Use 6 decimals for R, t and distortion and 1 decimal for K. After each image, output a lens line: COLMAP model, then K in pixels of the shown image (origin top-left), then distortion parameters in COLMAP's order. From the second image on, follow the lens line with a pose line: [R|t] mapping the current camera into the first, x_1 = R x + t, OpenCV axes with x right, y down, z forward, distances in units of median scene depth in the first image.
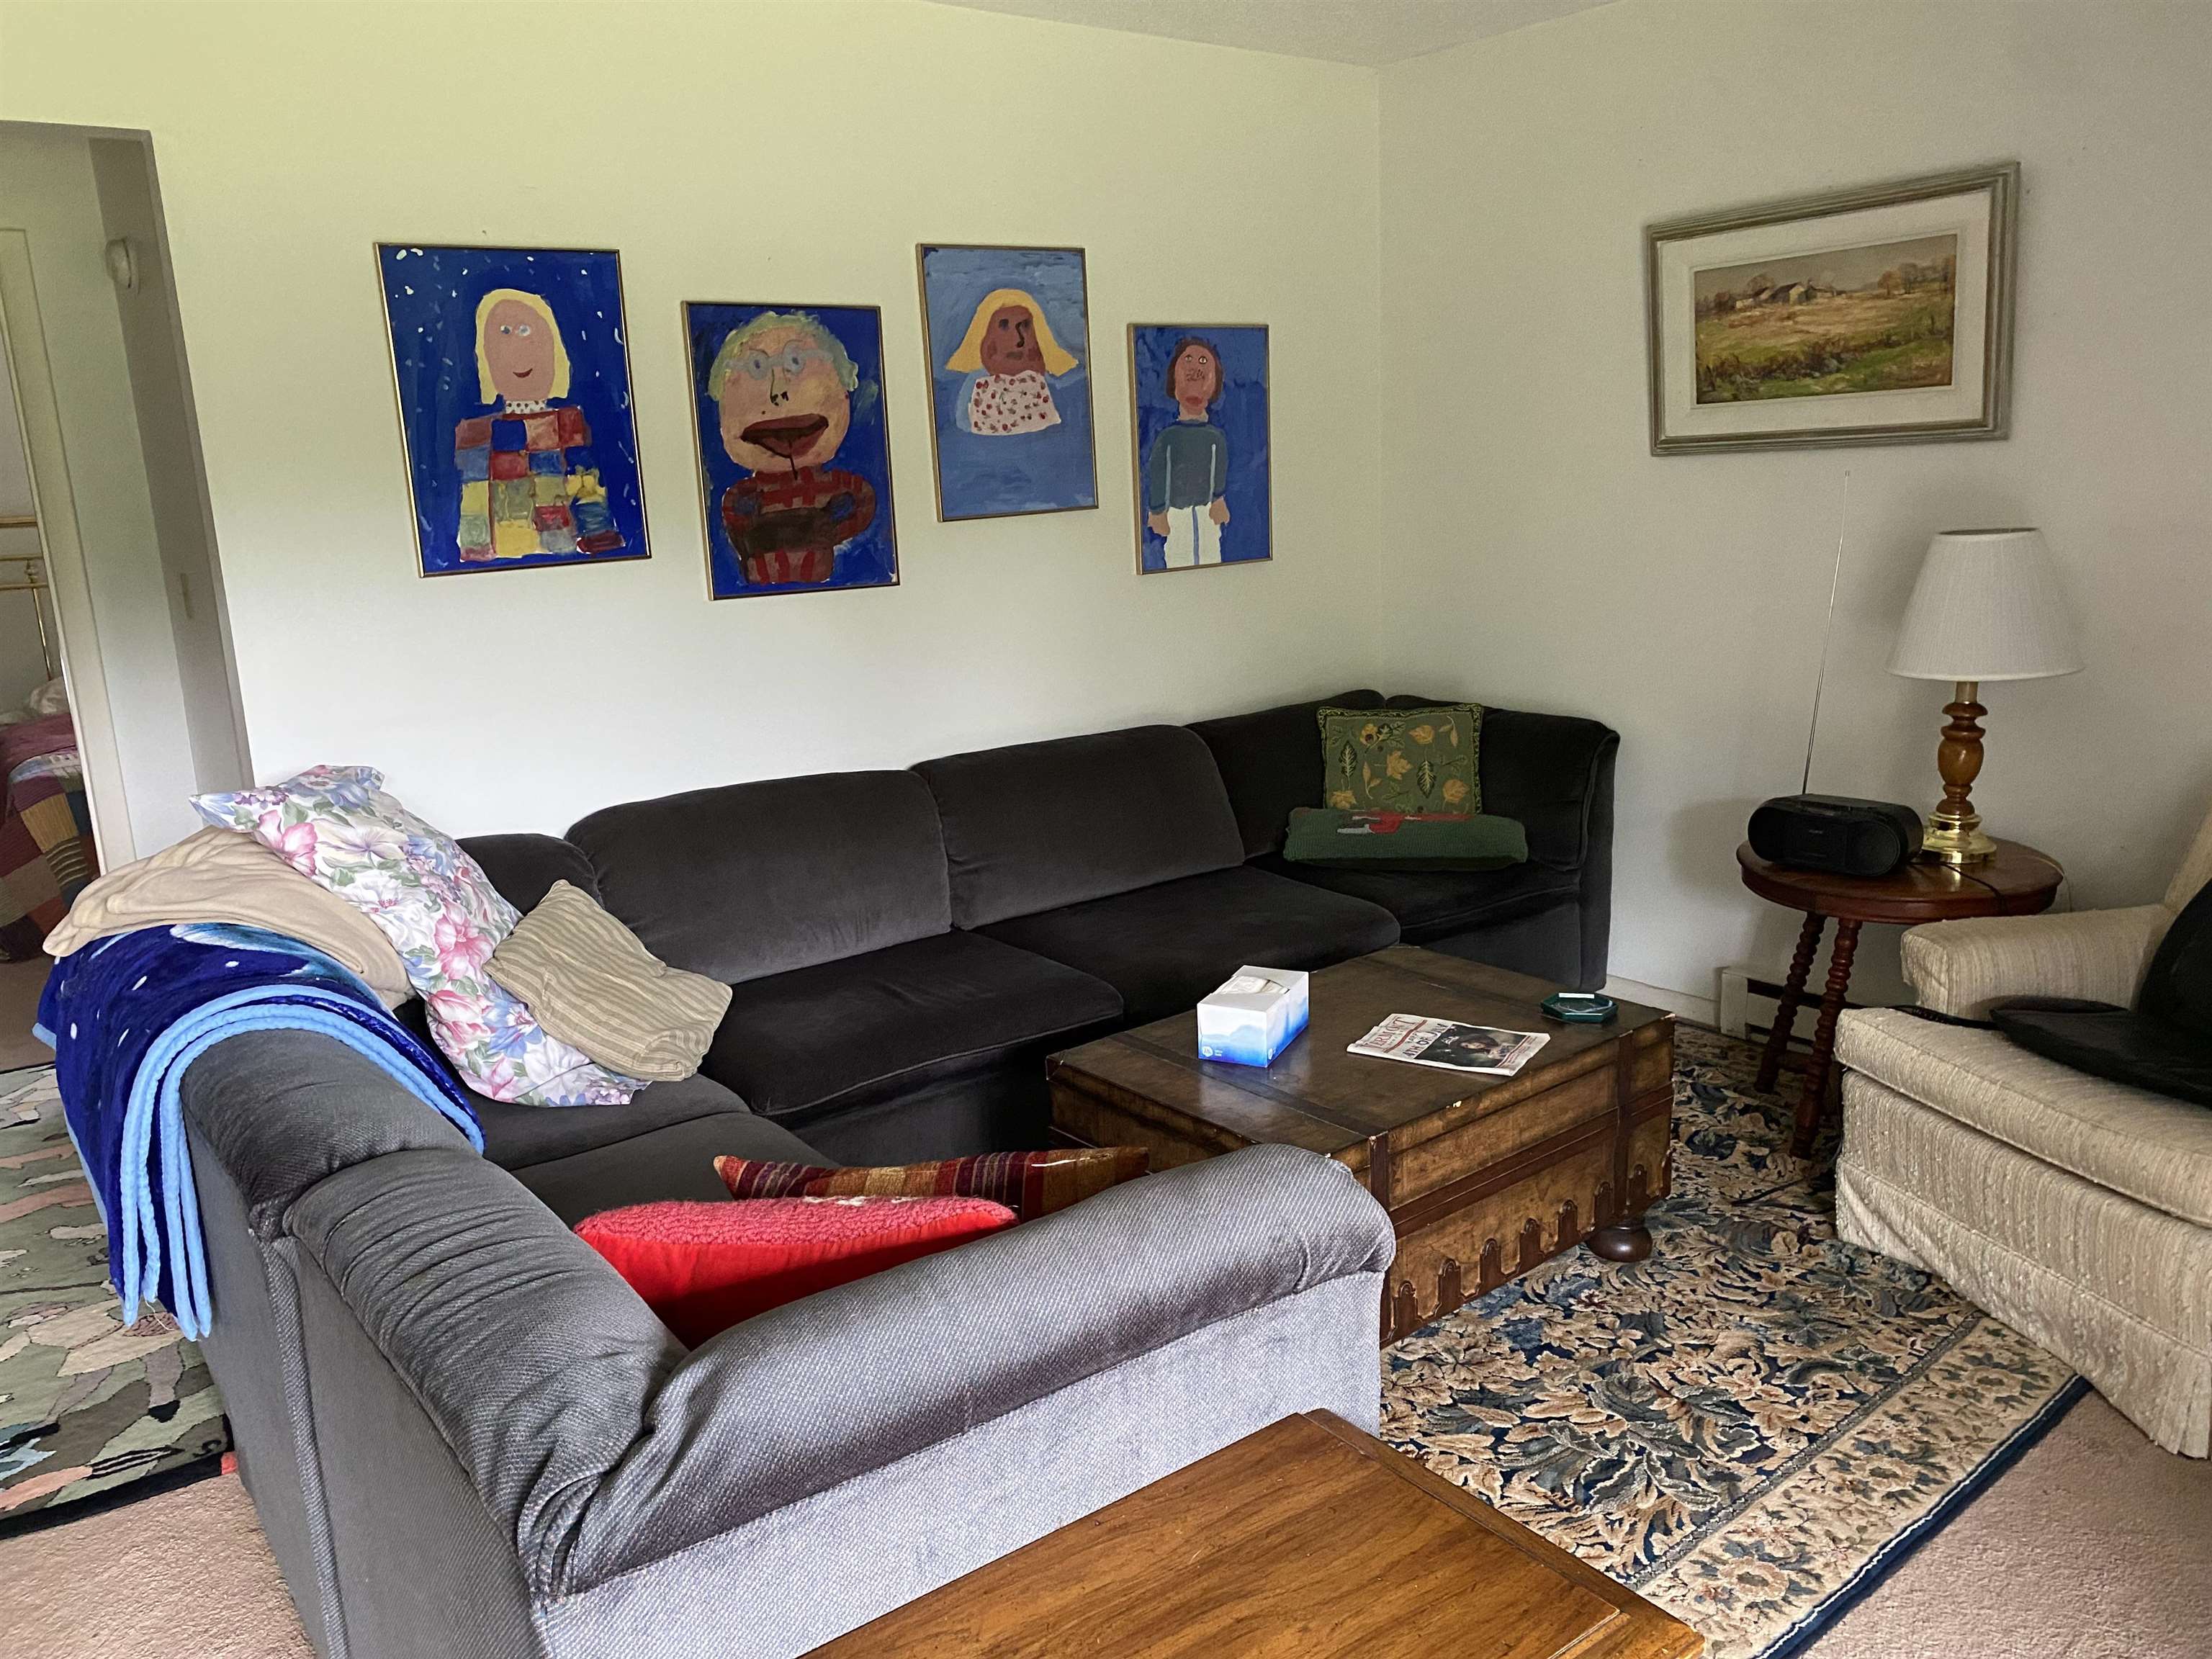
lens RADIAL K [[1741.5, 0, 1106.5], [0, 1741.5, 864.6], [0, 0, 1]] dist [0.038397, 0.002527]
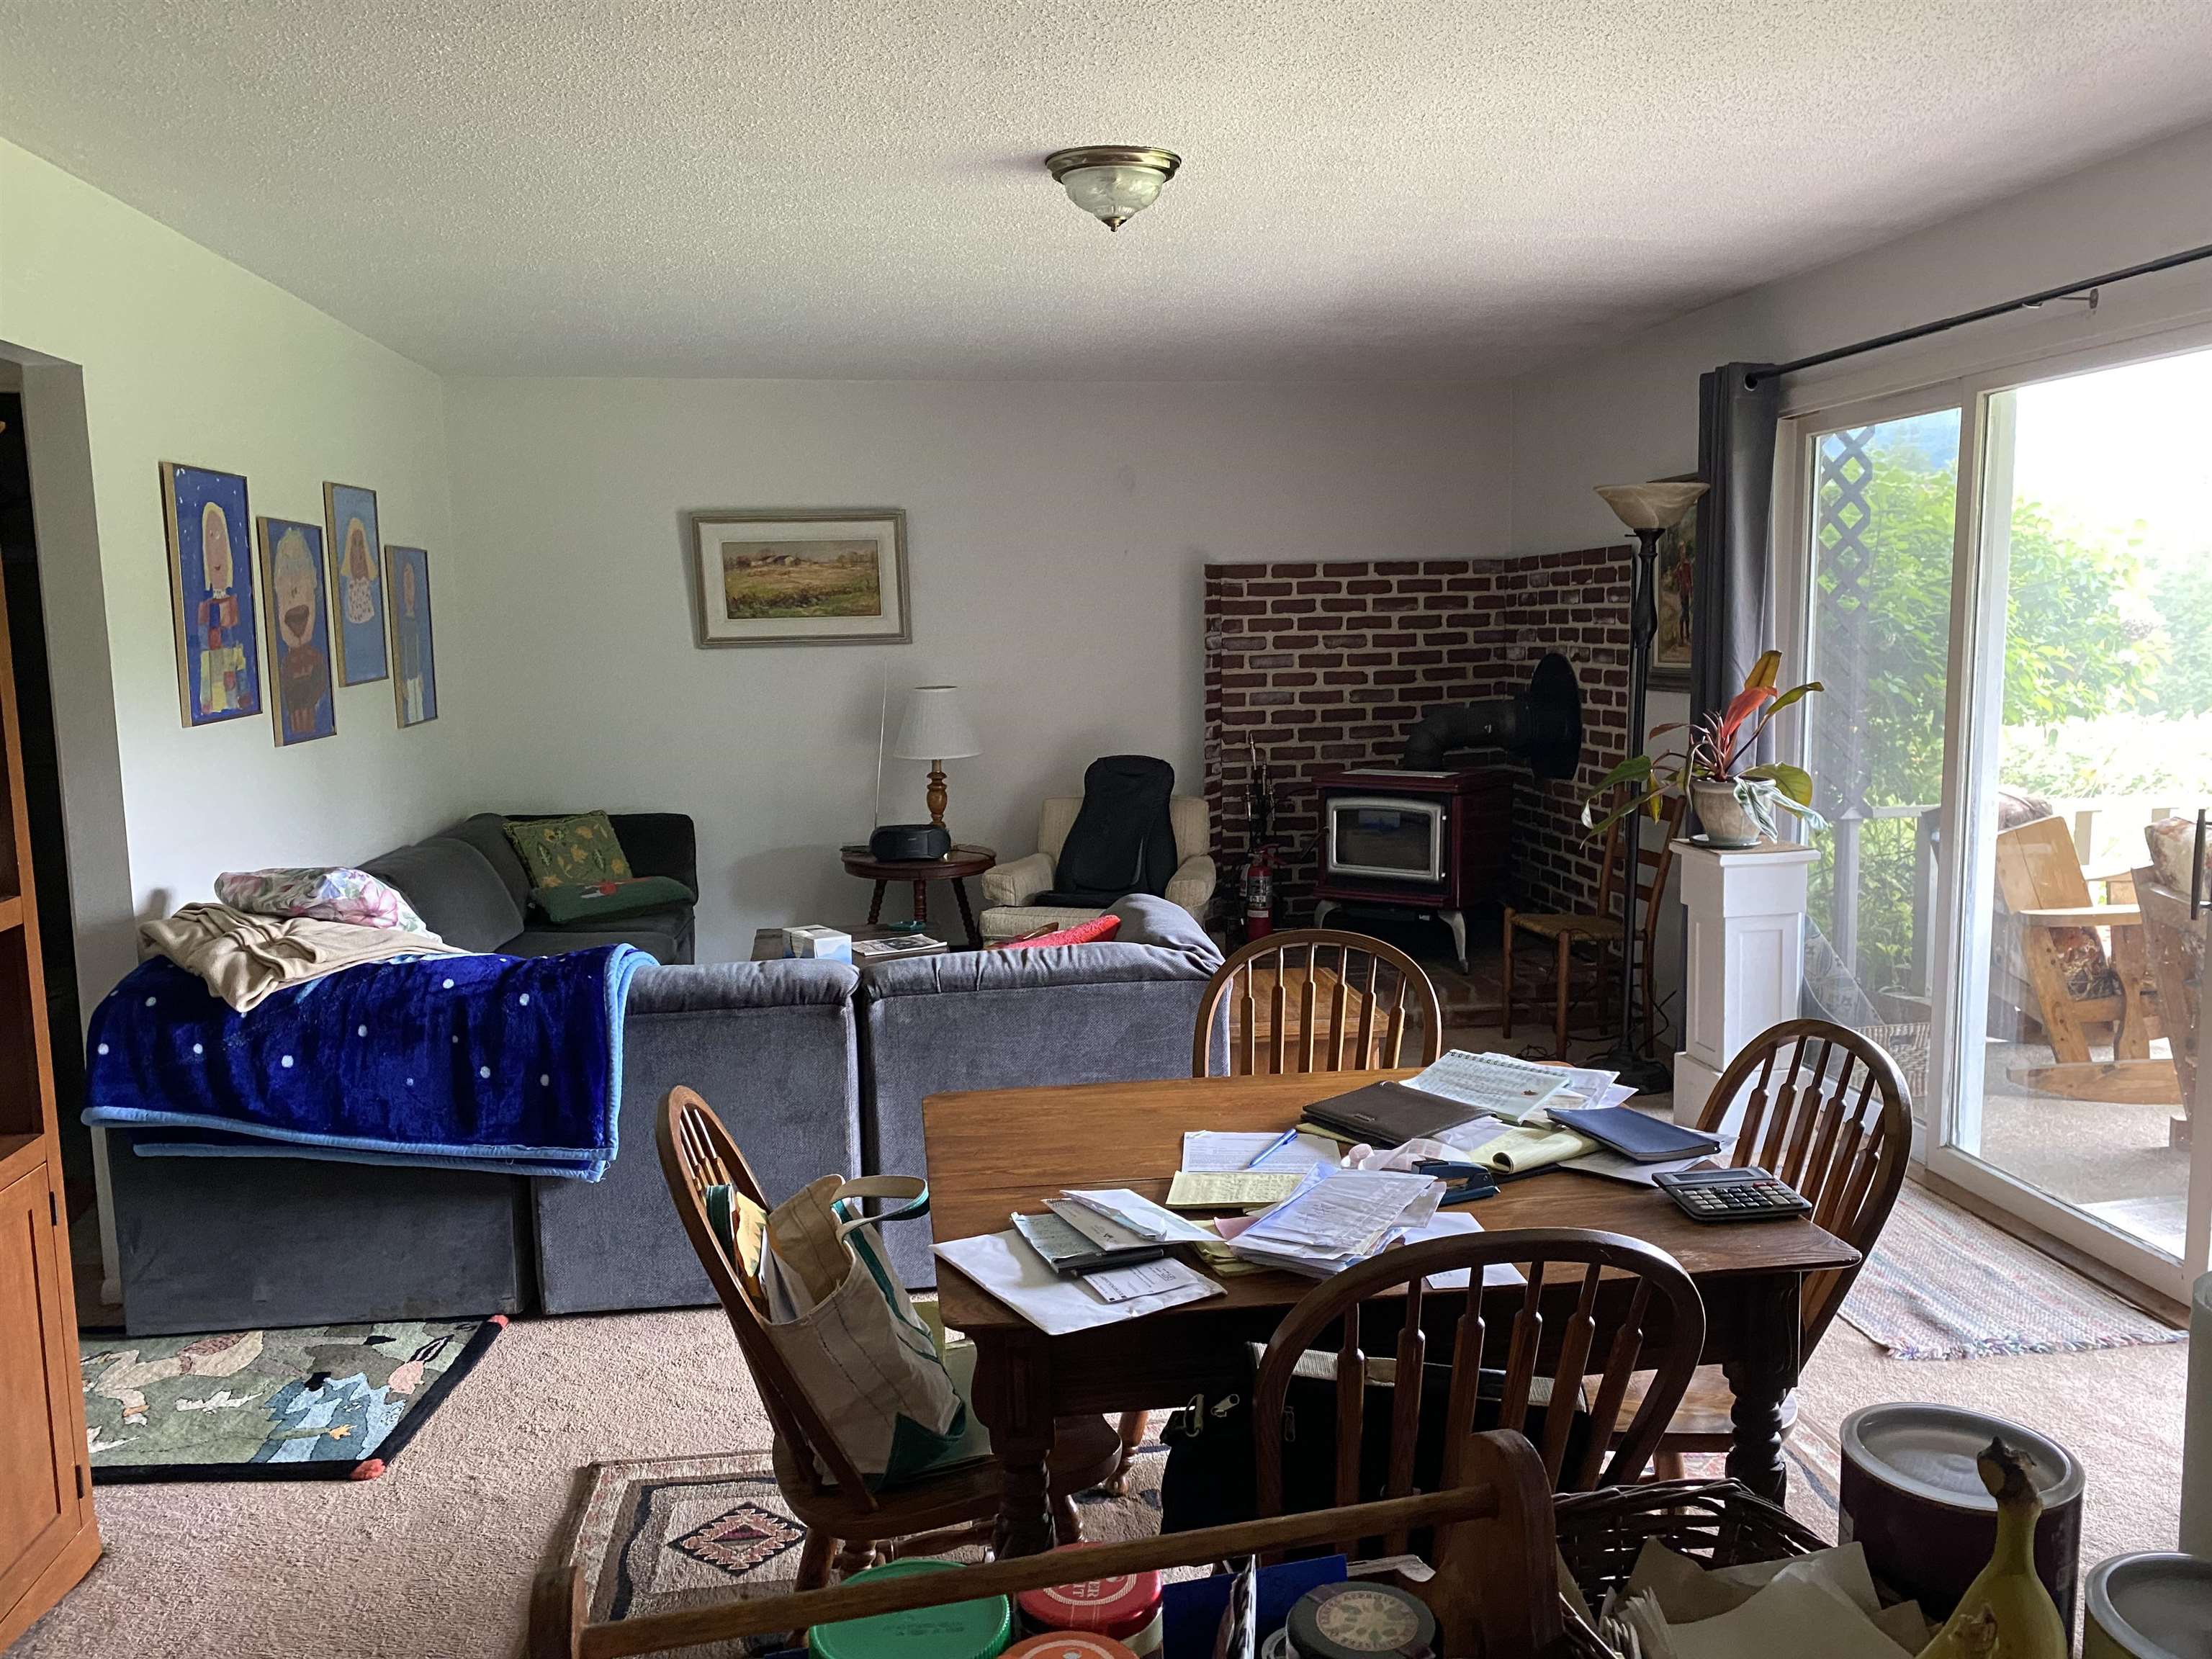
lens RADIAL K [[1833.3, 0, 1077.4], [0, 1833.3, 867.4], [0, 0, 1]] dist [0.249818, -0.001993]
pose [[0.518042, -0.094109, 0.850162, -1.123284], [0.196257, 0.980490, -0.011053, 0.063138], [-0.832536, 0.172576, 0.526405, -0.196143]]
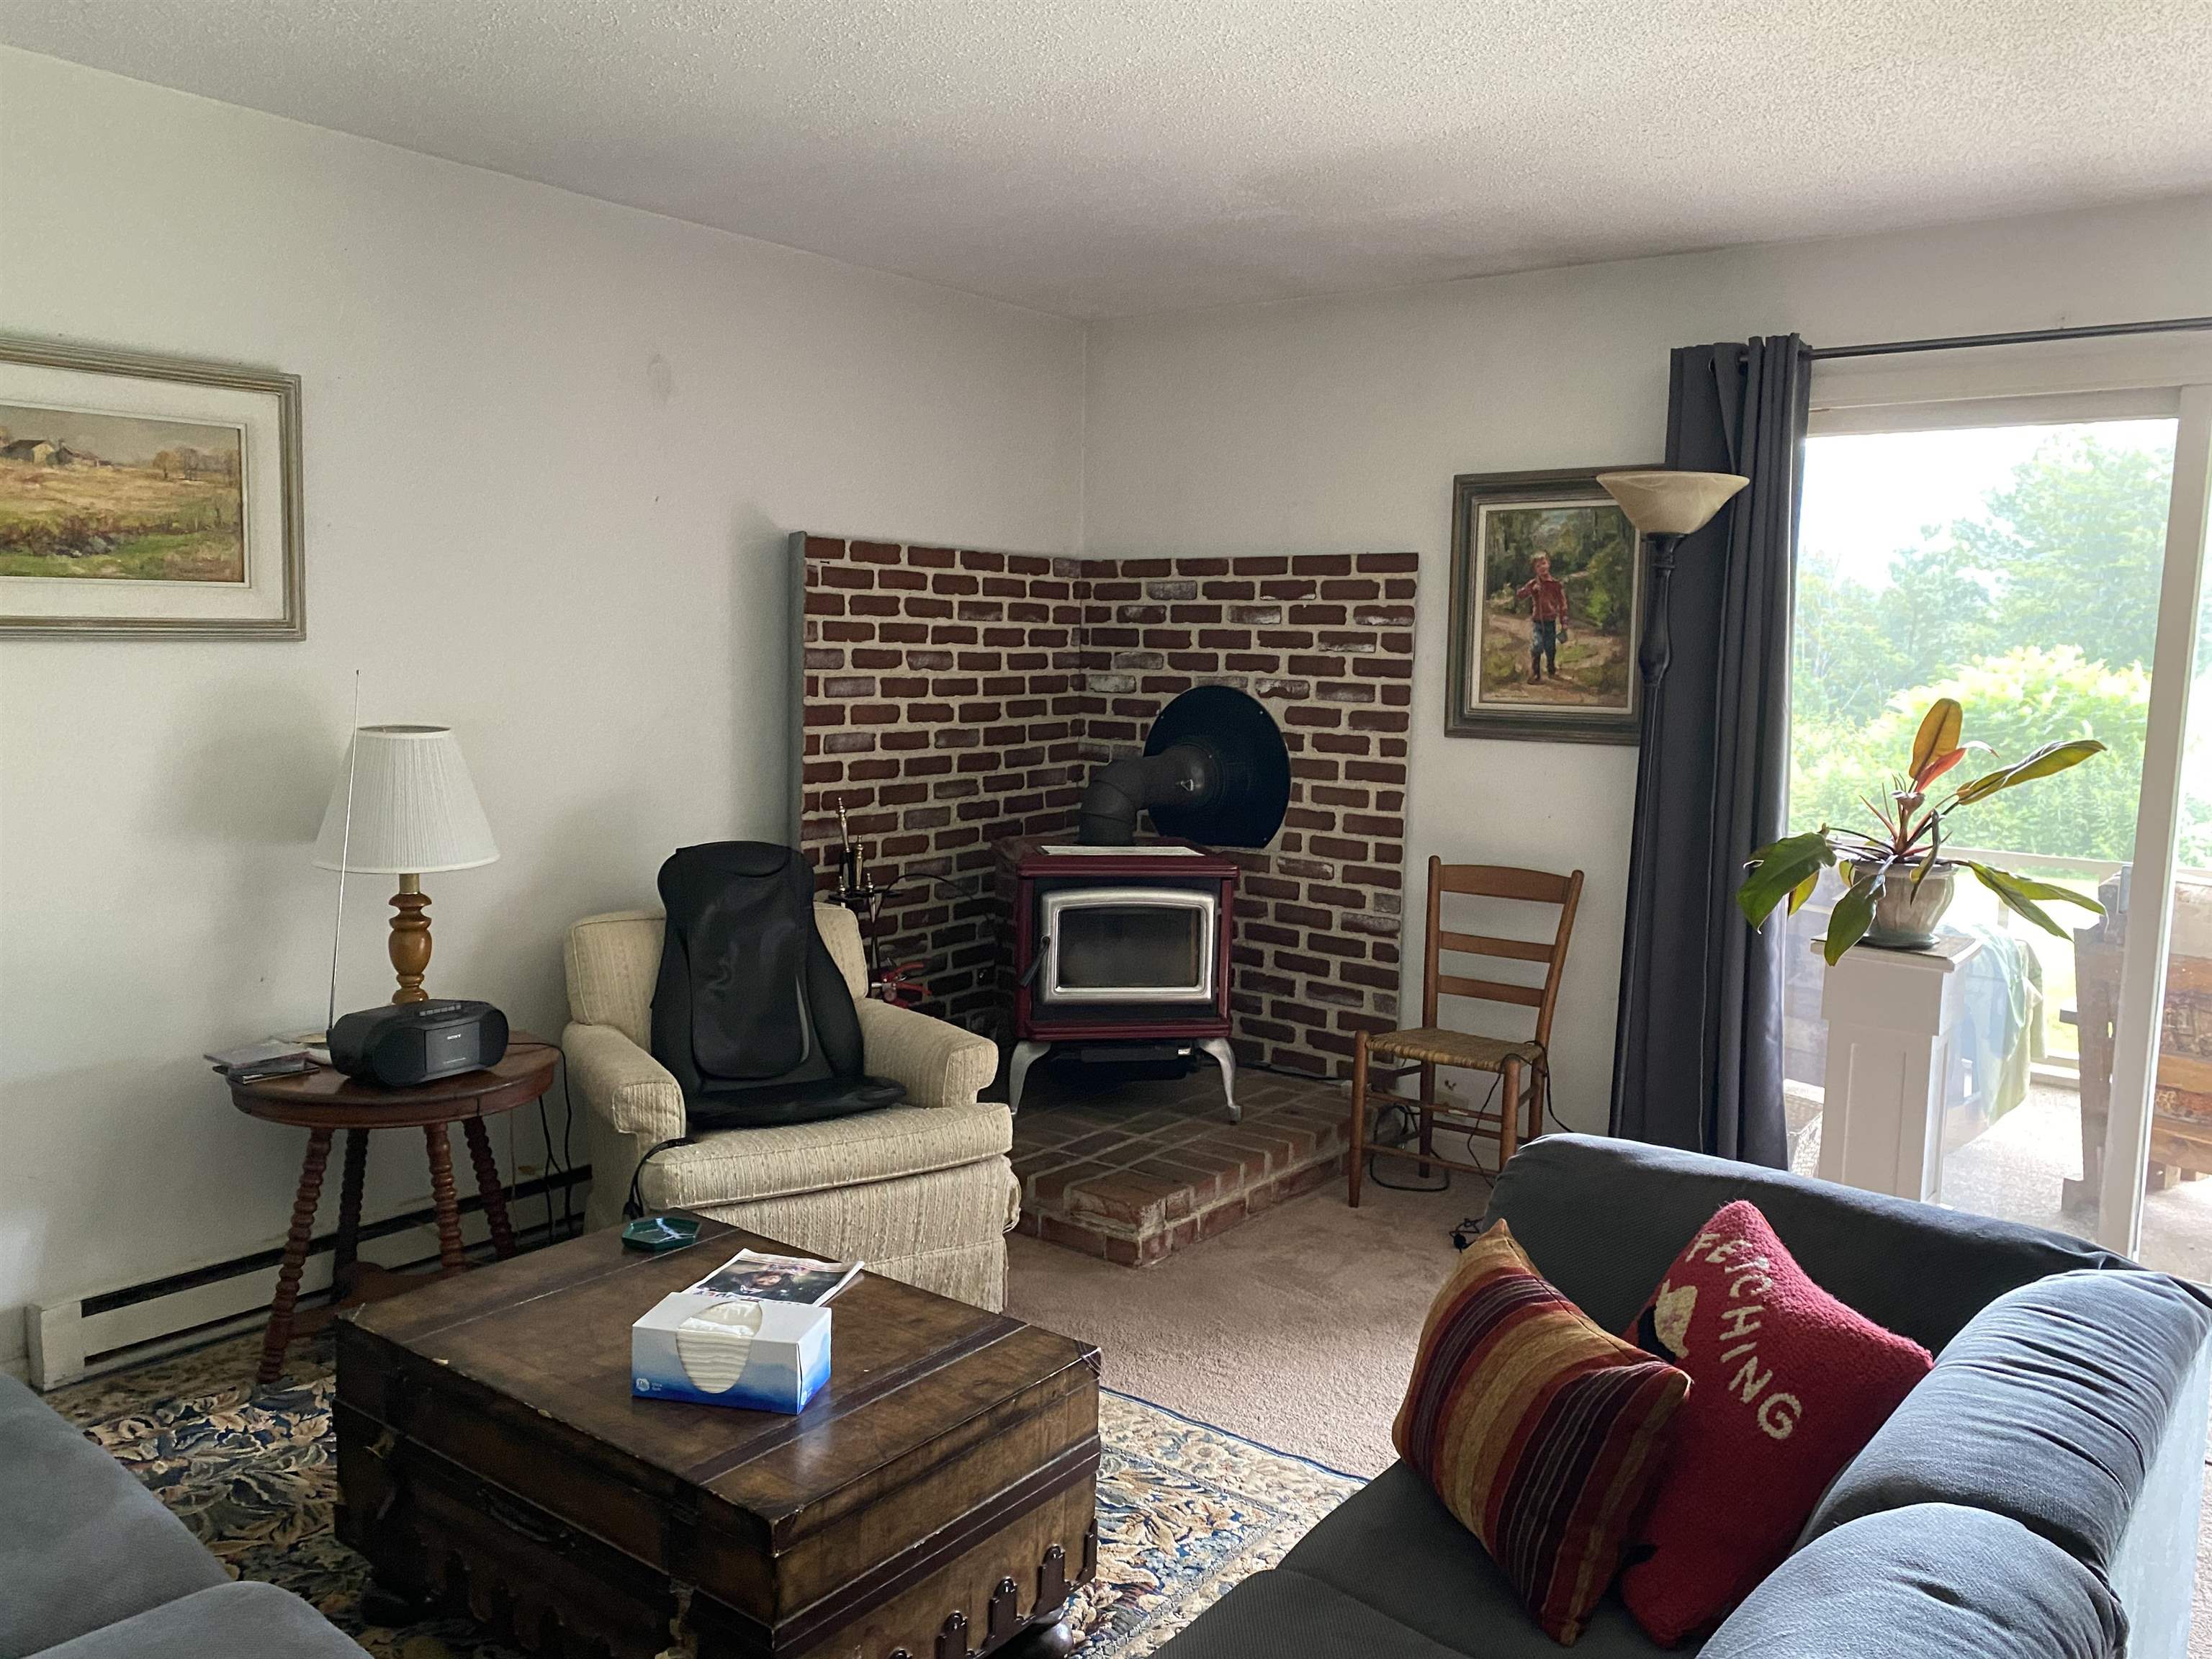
lens RADIAL K [[1741.5, 0, 1106.5], [0, 1741.5, 864.6], [0, 0, 1]] dist [0.038397, 0.002527]
pose [[-0.252678, -0.098293, 0.962545, -0.551263], [0.207764, 0.966108, 0.153197, -0.166991], [-0.944980, 0.238691, -0.223693, 0.779141]]
